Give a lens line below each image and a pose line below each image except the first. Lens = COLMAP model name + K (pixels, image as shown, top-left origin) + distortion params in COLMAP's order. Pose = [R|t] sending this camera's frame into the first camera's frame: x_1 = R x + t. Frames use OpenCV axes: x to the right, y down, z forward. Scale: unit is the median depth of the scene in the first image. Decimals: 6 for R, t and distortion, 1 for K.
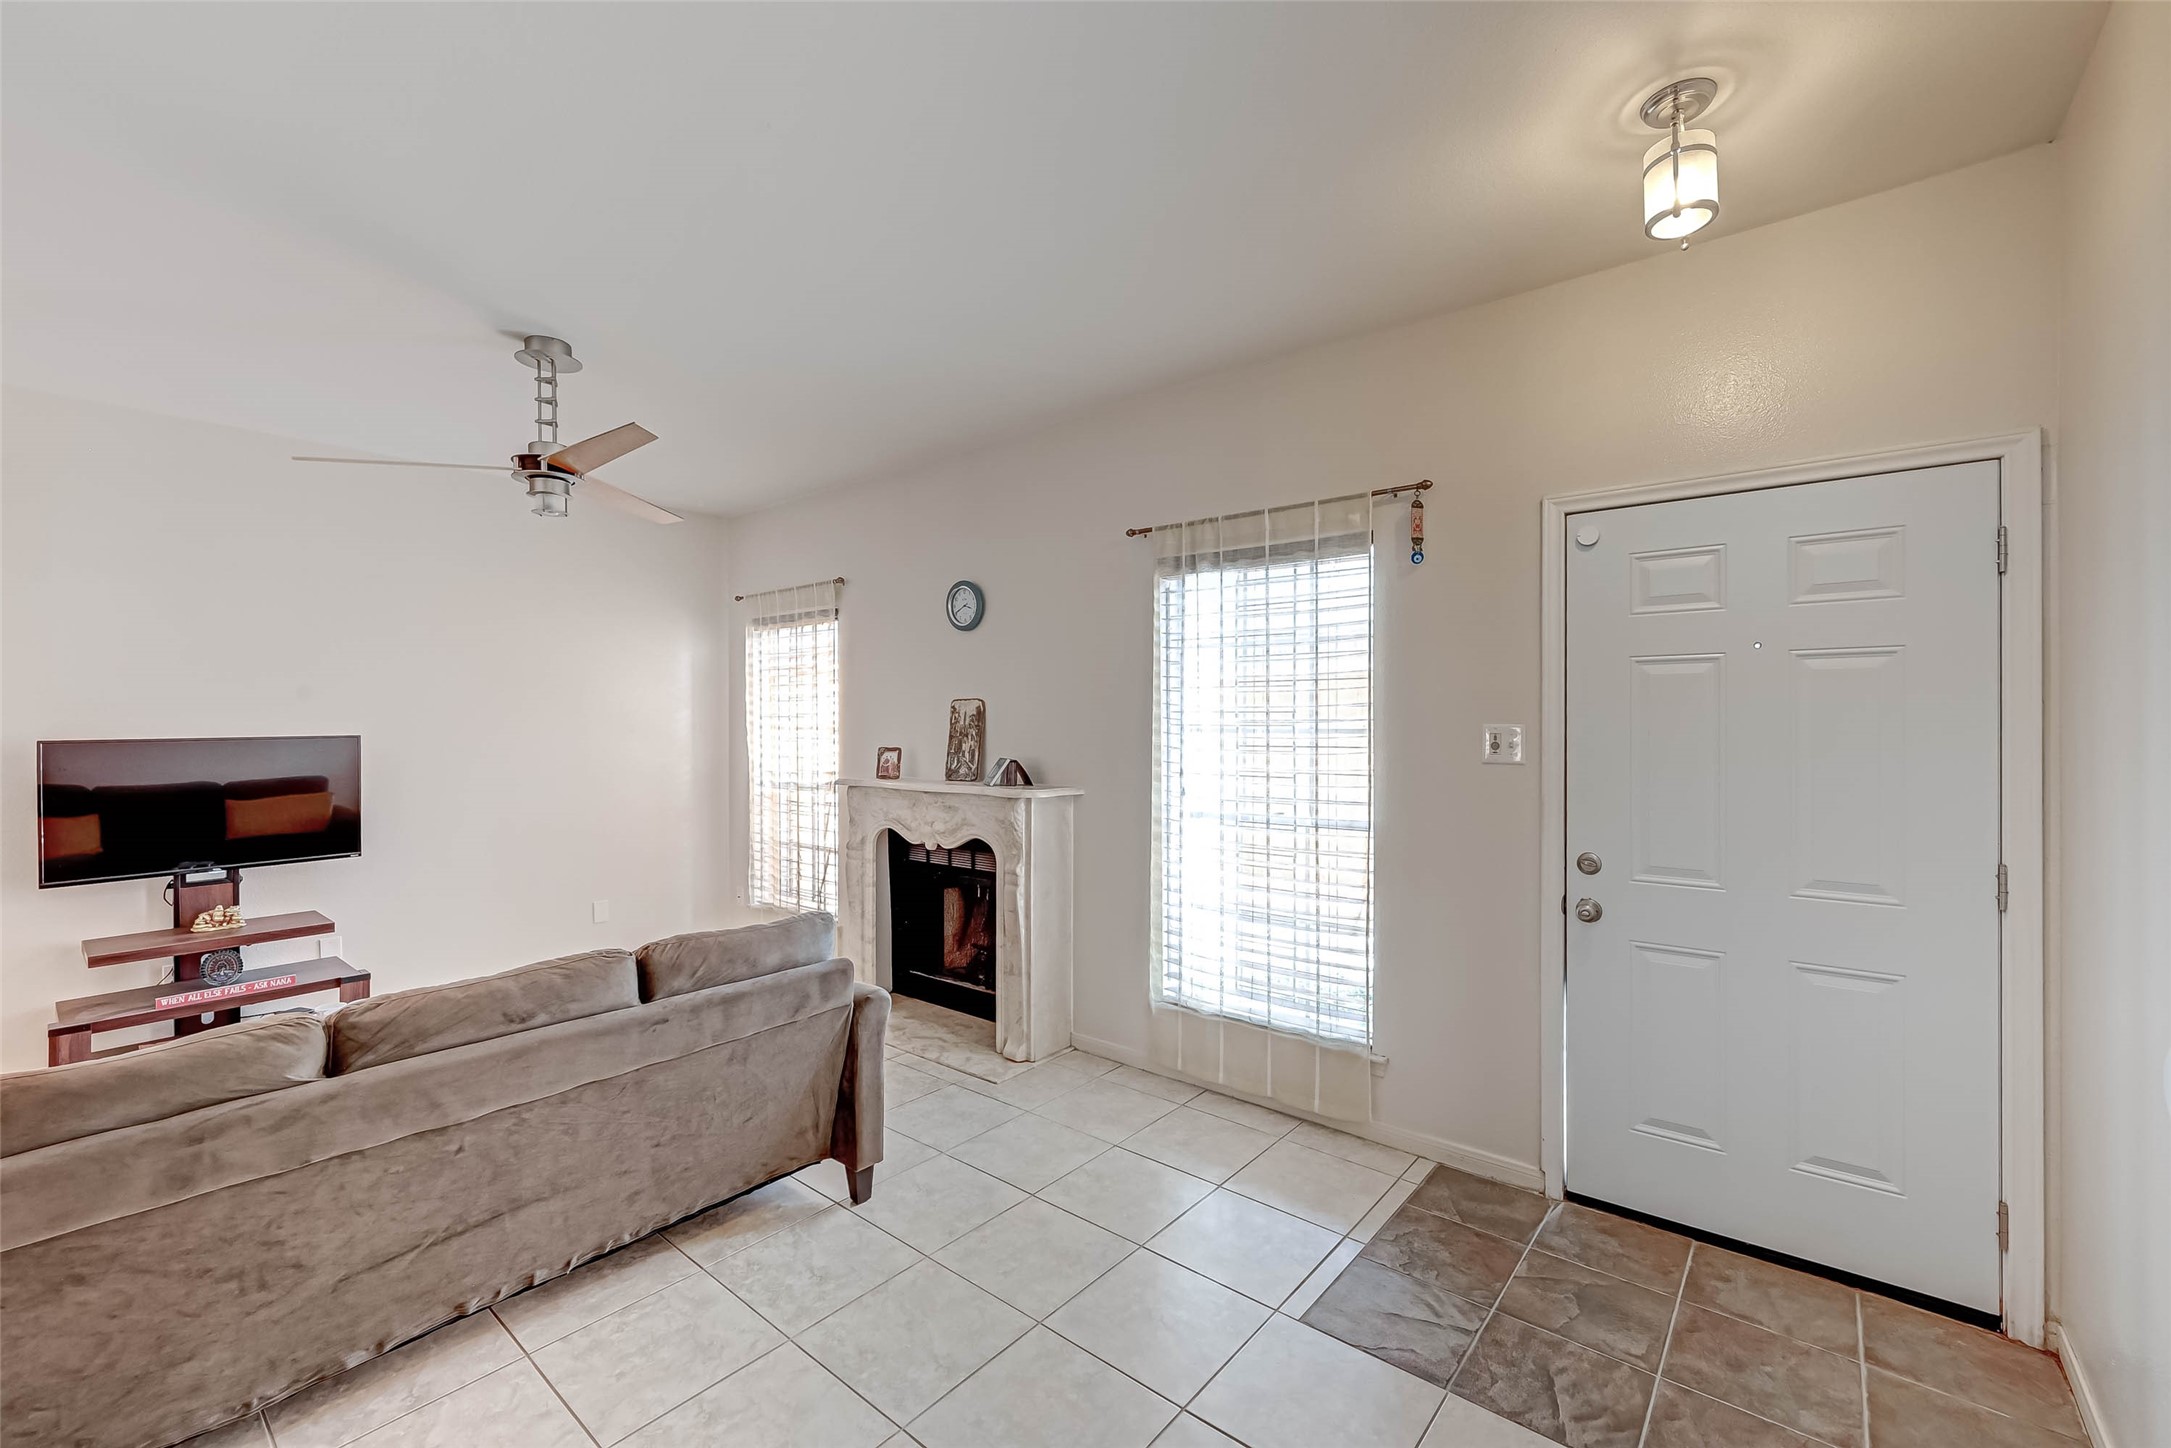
lens RADIAL K [[874.5, 0, 1040.2], [0, 874.5, 721.6], [0, 0, 1]] dist [0.000075, -0.000176]
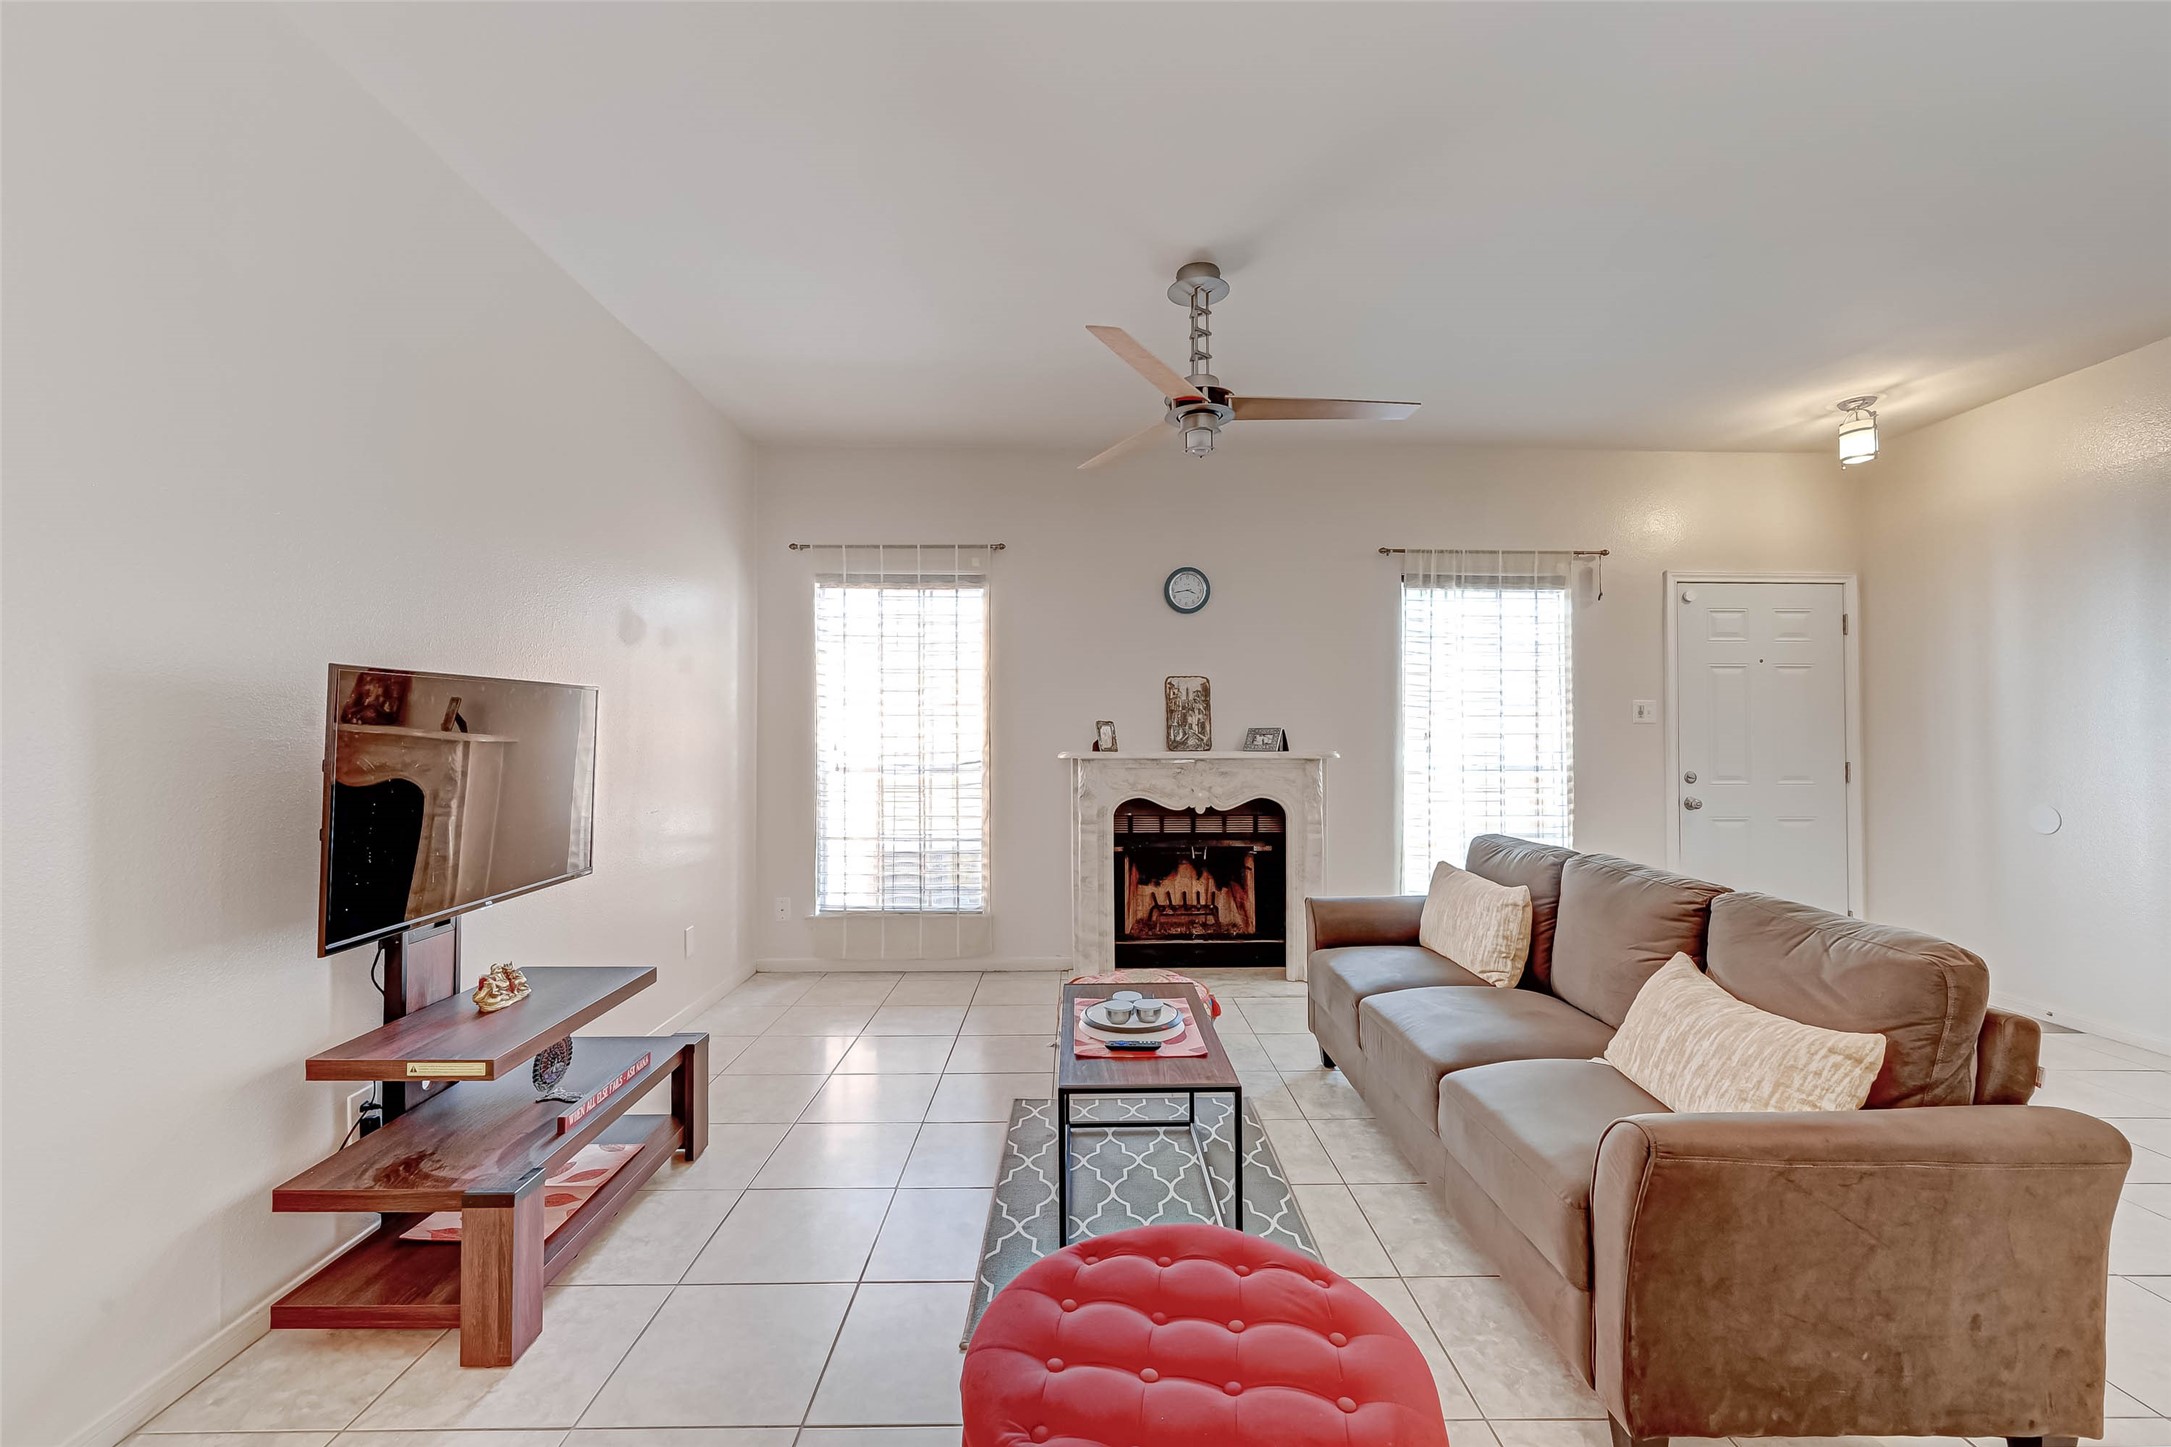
lens RADIAL K [[874.5, 0, 1085.7], [0, 874.5, 723.9], [0, 0, 1]] dist [0.000075, -0.000176]
pose [[0.760124, 0.011269, 0.649680, -1.016932], [-0.005113, 0.999922, -0.011362, 0.053442], [-0.649758, 0.005315, 0.760123, 0.295316]]
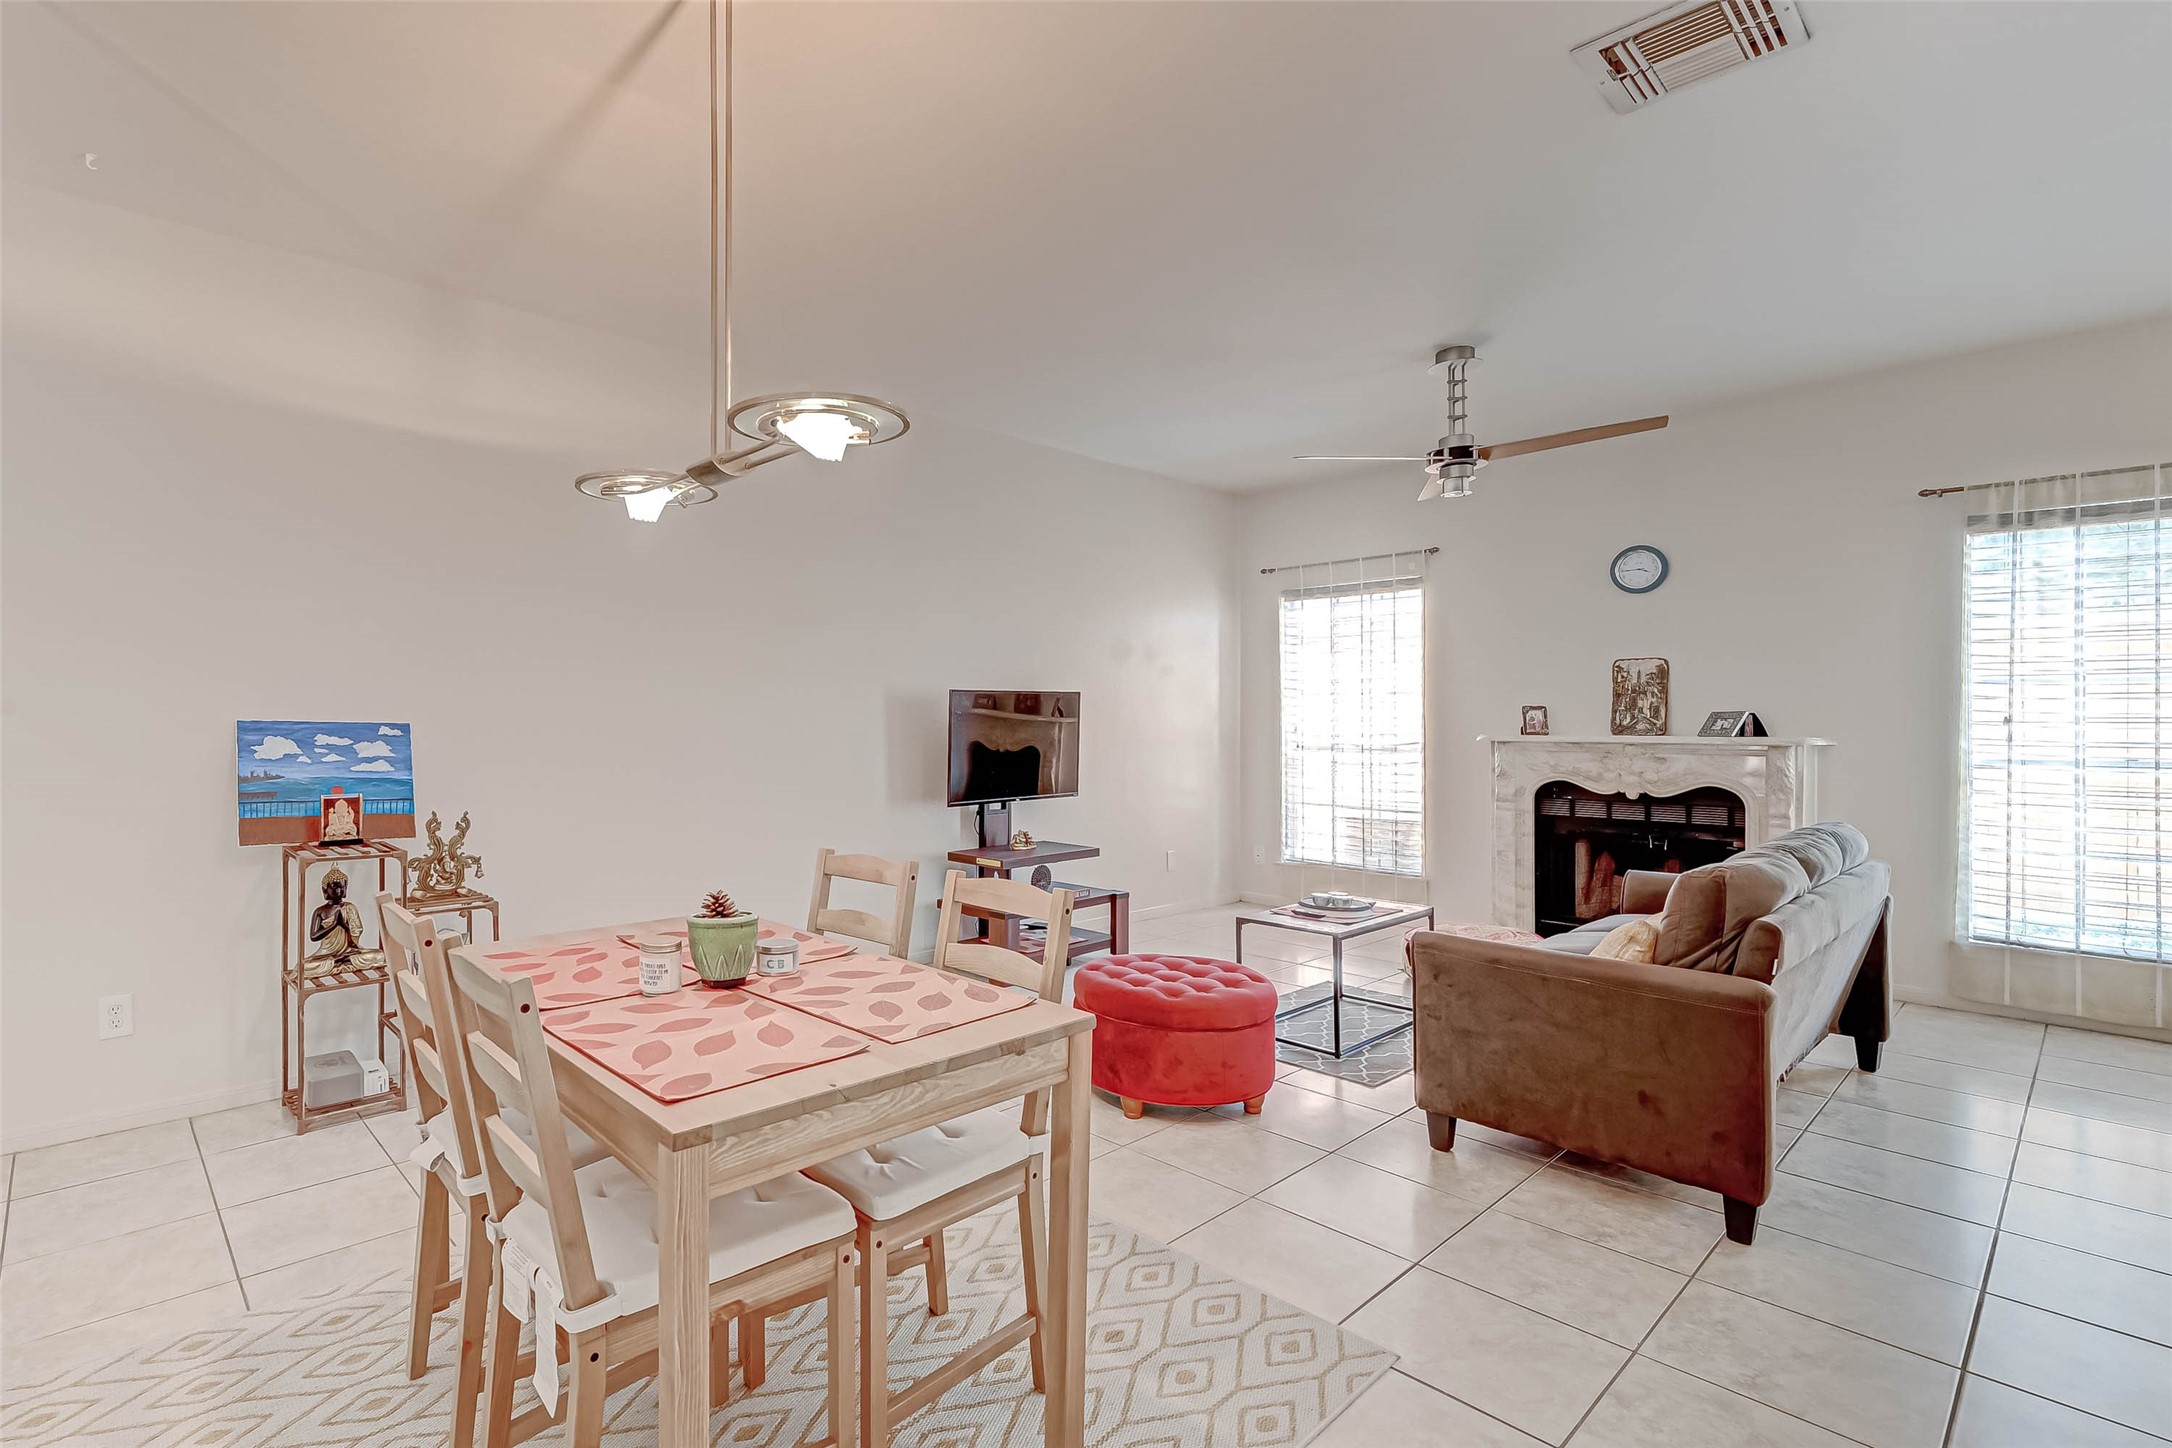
lens RADIAL K [[968.2, 0, 899.4], [0, 968.2, 715.2], [0, 0, 1]] dist [-0.004409, 0.000534]
pose [[0.982721, 0.002654, -0.185074, -0.852483], [-0.002592, 0.999996, 0.000576, 0.050627], [0.185075, -0.000087, 0.982724, -0.346888]]
